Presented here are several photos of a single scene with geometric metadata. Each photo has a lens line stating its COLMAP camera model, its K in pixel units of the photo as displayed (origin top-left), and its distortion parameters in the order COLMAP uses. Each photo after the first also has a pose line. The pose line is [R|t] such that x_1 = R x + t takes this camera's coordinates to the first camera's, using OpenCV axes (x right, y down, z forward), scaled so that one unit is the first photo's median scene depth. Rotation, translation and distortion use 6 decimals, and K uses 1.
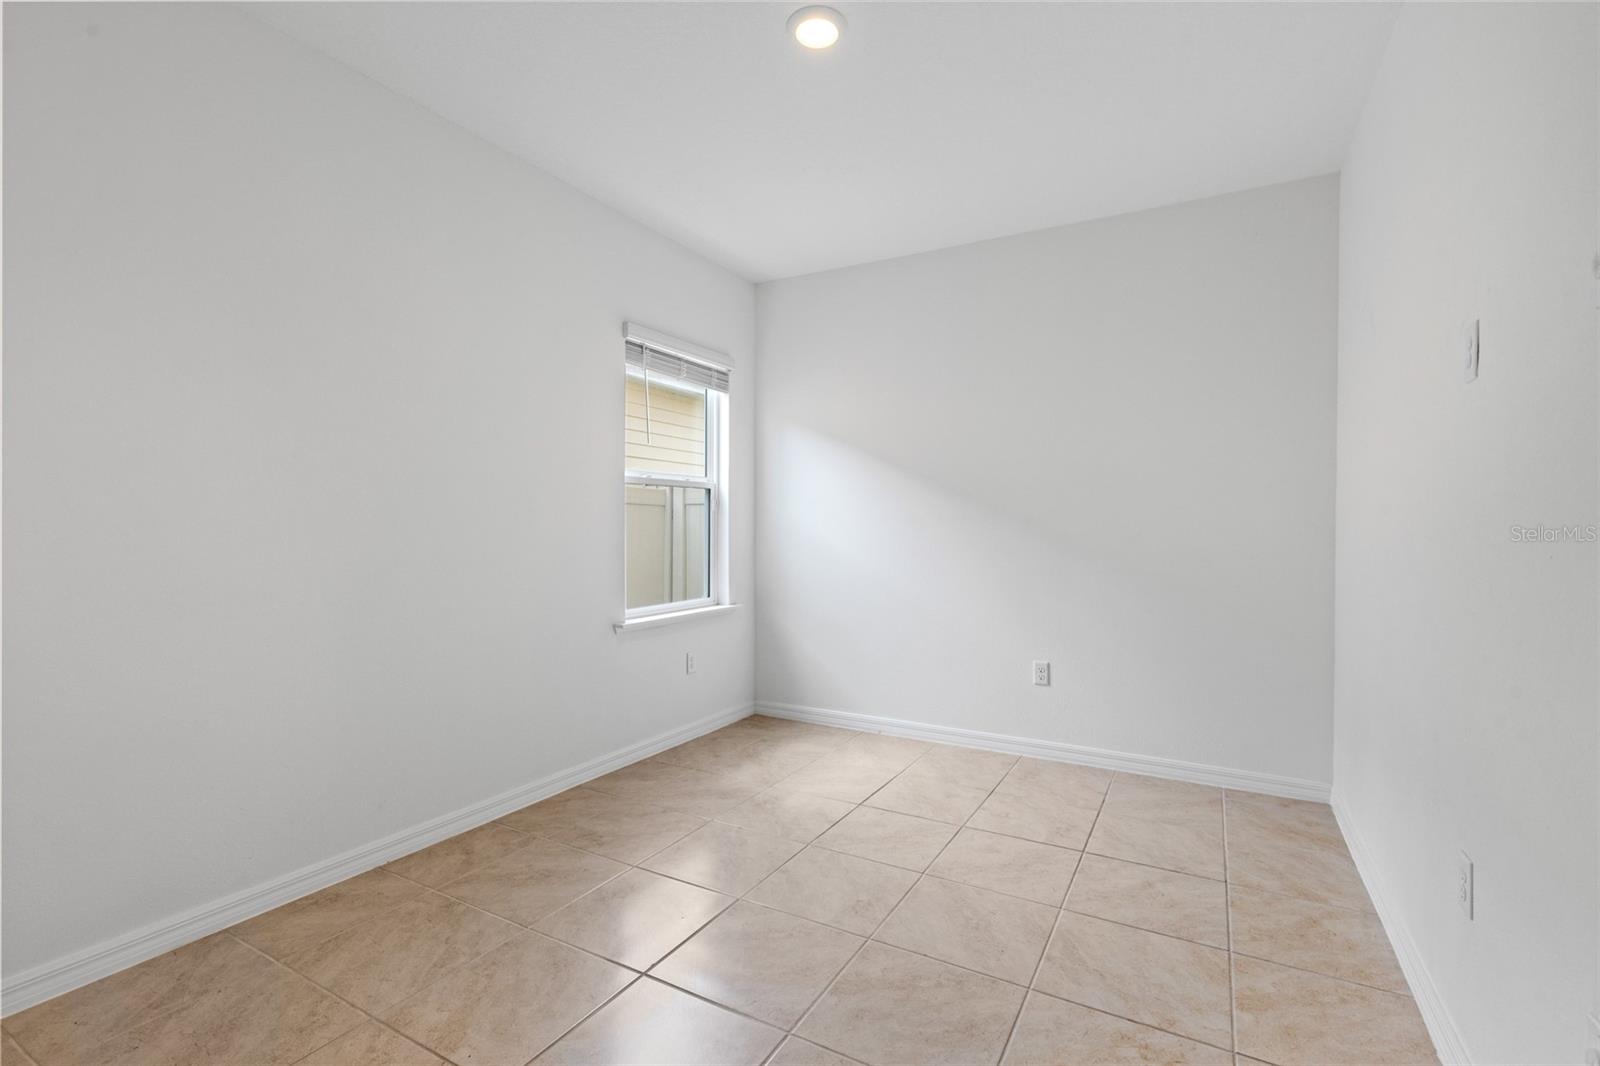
lens RADIAL K [[719.9, 0, 804.5], [0, 719.9, 529.4], [0, 0, 1]] dist [0.012284, -0.005597]
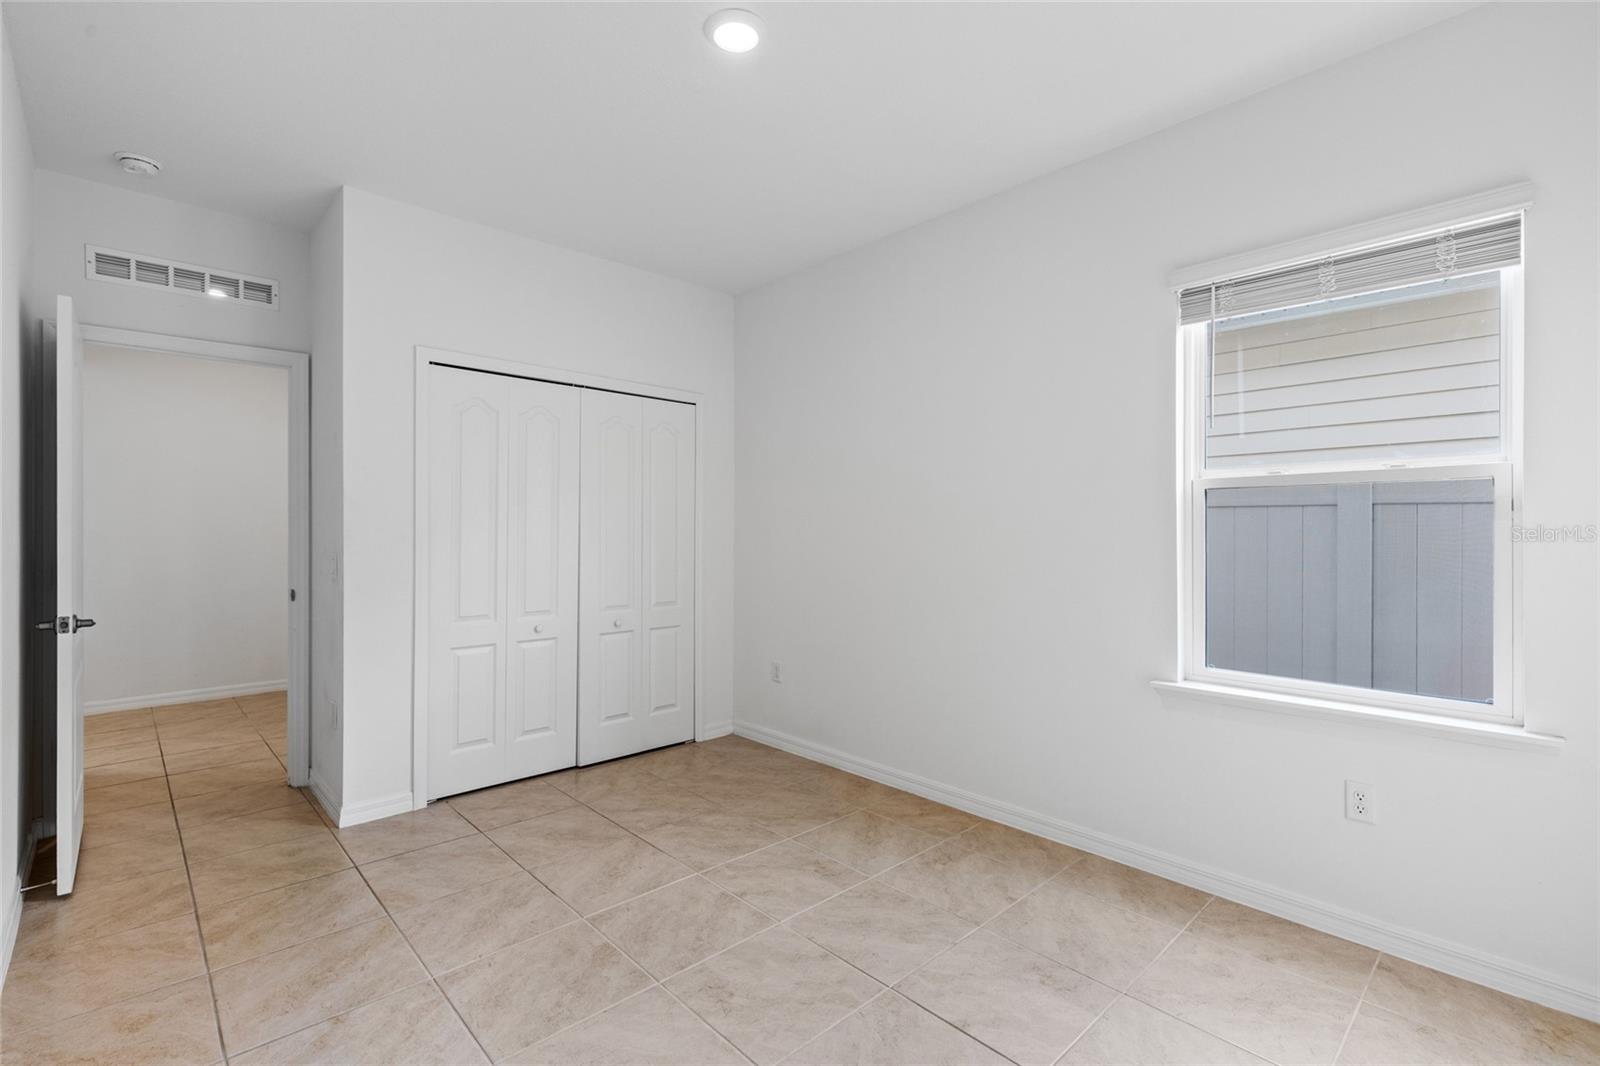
lens RADIAL K [[719.9, 0, 804.5], [0, 719.9, 529.4], [0, 0, 1]] dist [0.012284, -0.005597]
pose [[-0.291250, -0.007122, -0.956620, 0.754548], [-0.006124, 0.999966, -0.005580, -0.027085], [0.956627, 0.004233, -0.291284, 1.149578]]
